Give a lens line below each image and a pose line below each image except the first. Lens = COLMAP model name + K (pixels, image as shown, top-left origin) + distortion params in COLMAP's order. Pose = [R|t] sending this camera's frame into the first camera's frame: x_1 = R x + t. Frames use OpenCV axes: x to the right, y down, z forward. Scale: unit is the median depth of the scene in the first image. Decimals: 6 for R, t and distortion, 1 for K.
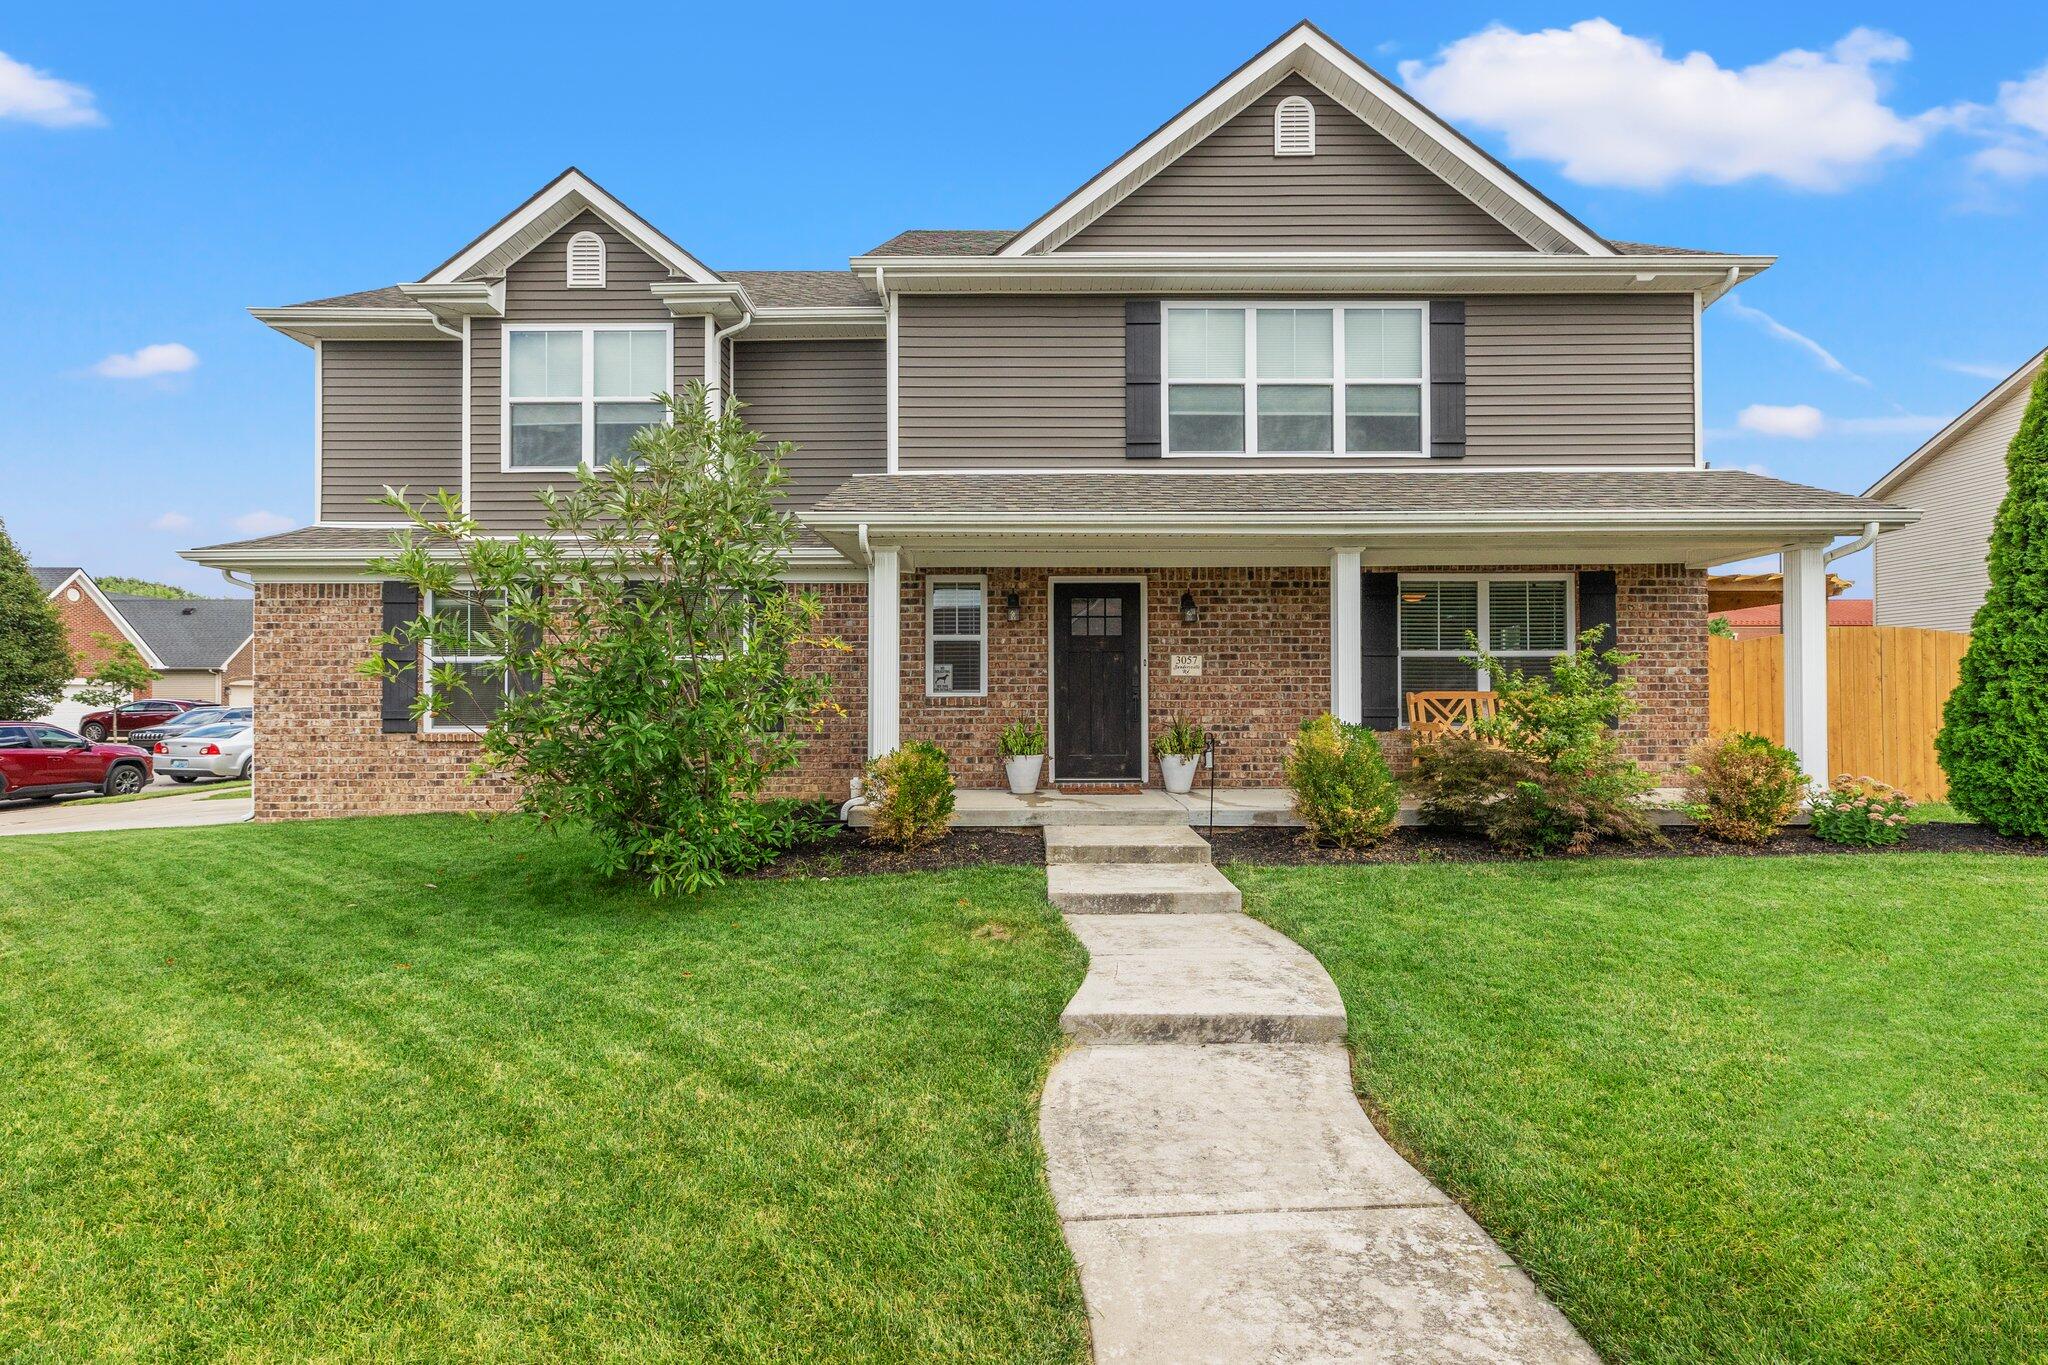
lens RADIAL K [[915.1, 0, 1030.6], [0, 915.1, 680.4], [0, 0, 1]] dist [0.002513, 0.000162]
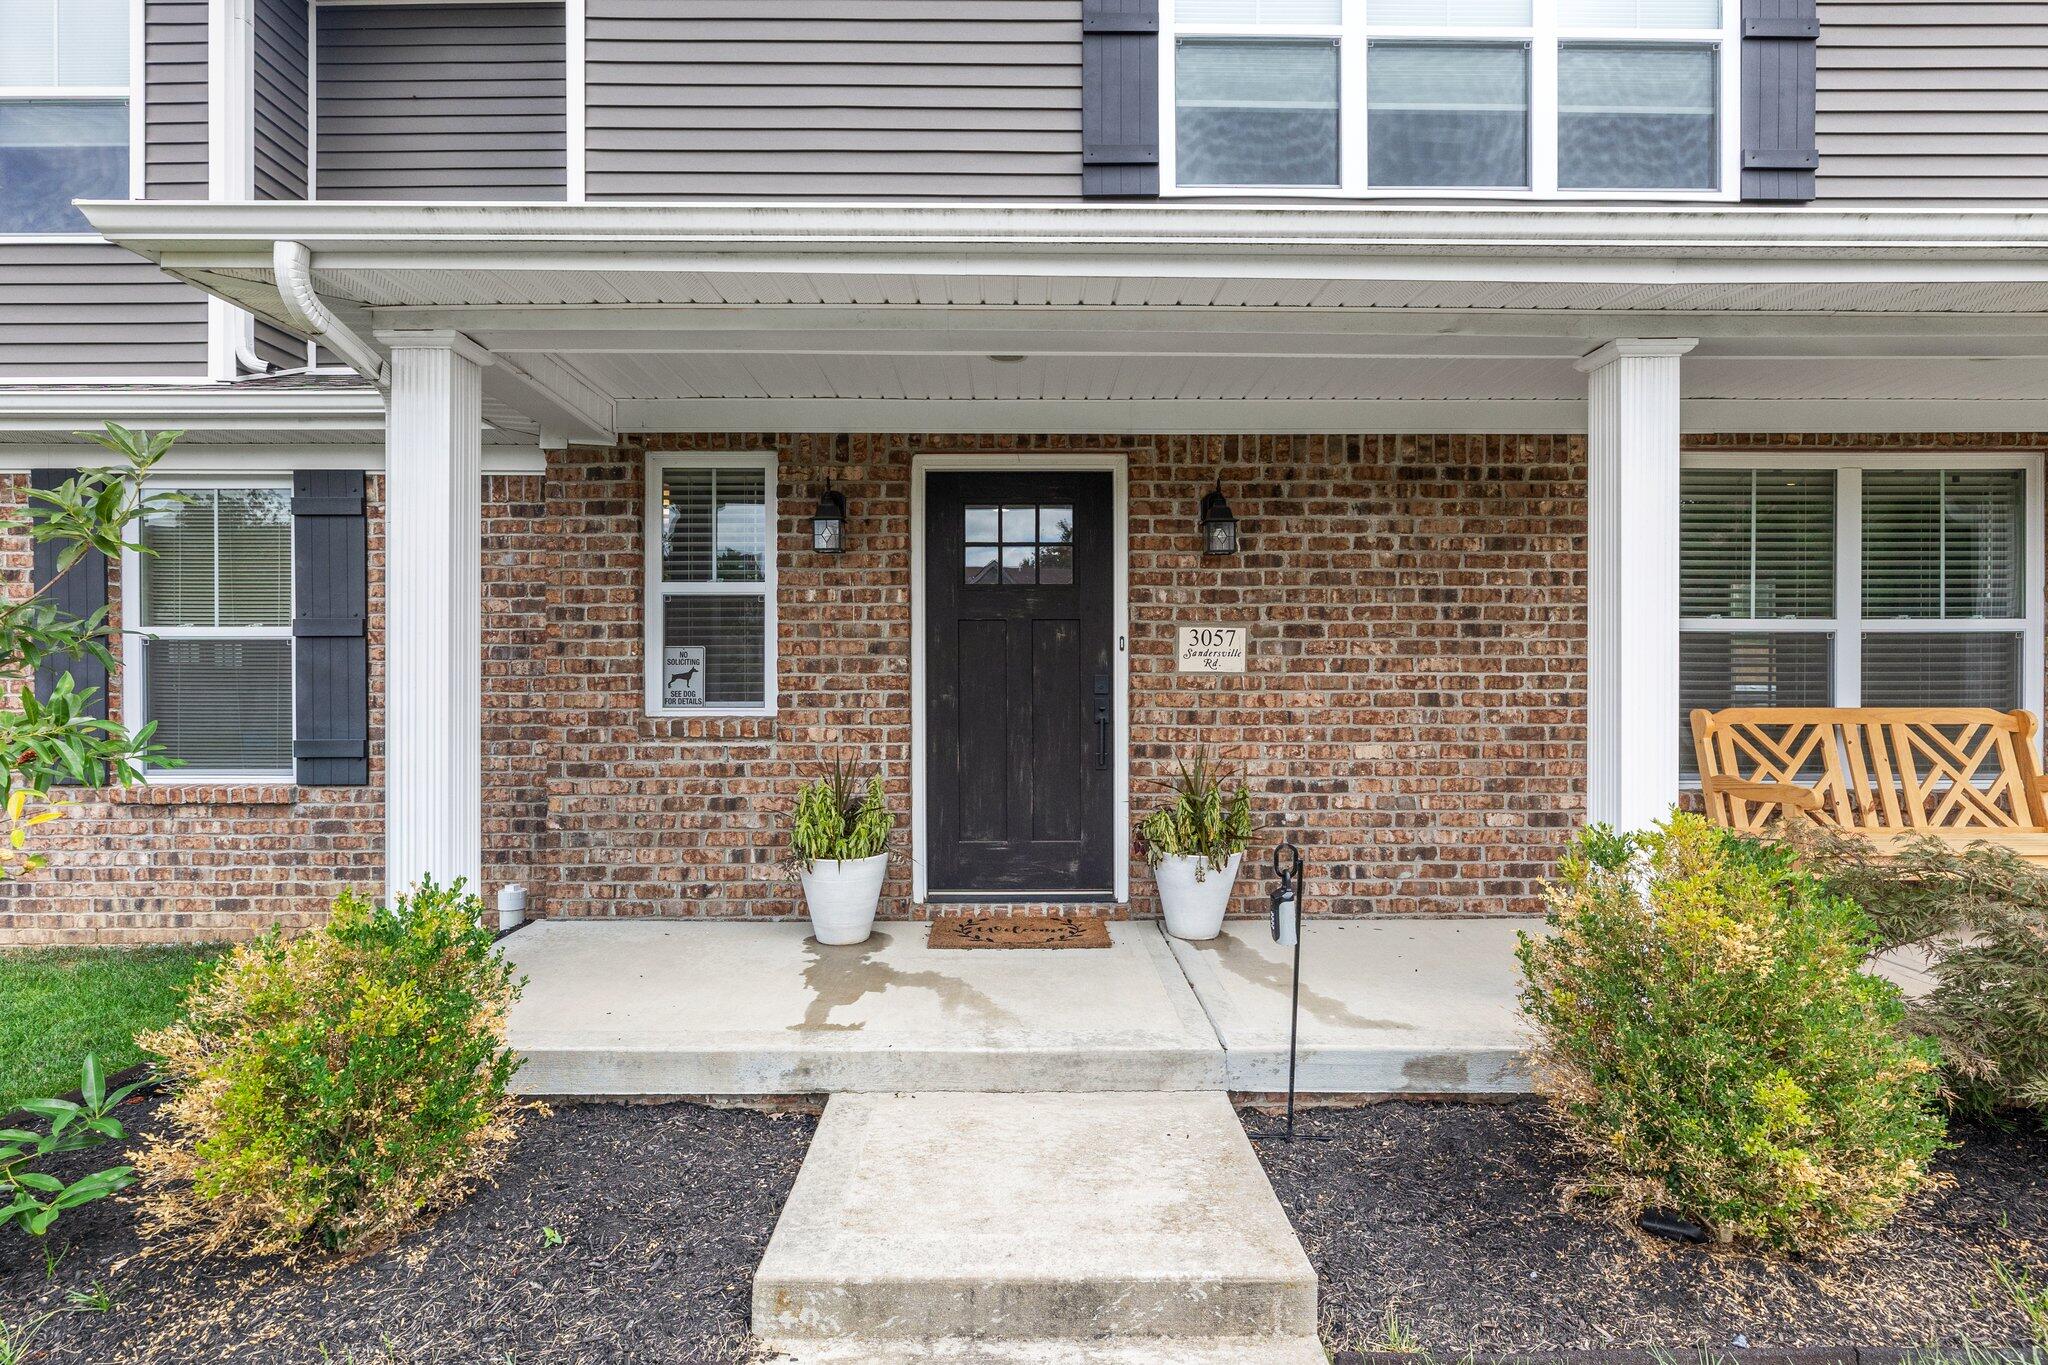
lens RADIAL K [[1056.1, 0, 1016.7], [0, 1056.1, 678.8], [0, 0, 1]] dist [-0.003443, -0.000432]
pose [[0.999988, 0.001407, 0.004623, 0.070154], [-0.001498, 0.999805, 0.019680, -0.011982], [-0.004594, -0.019687, 0.999796, 0.471688]]
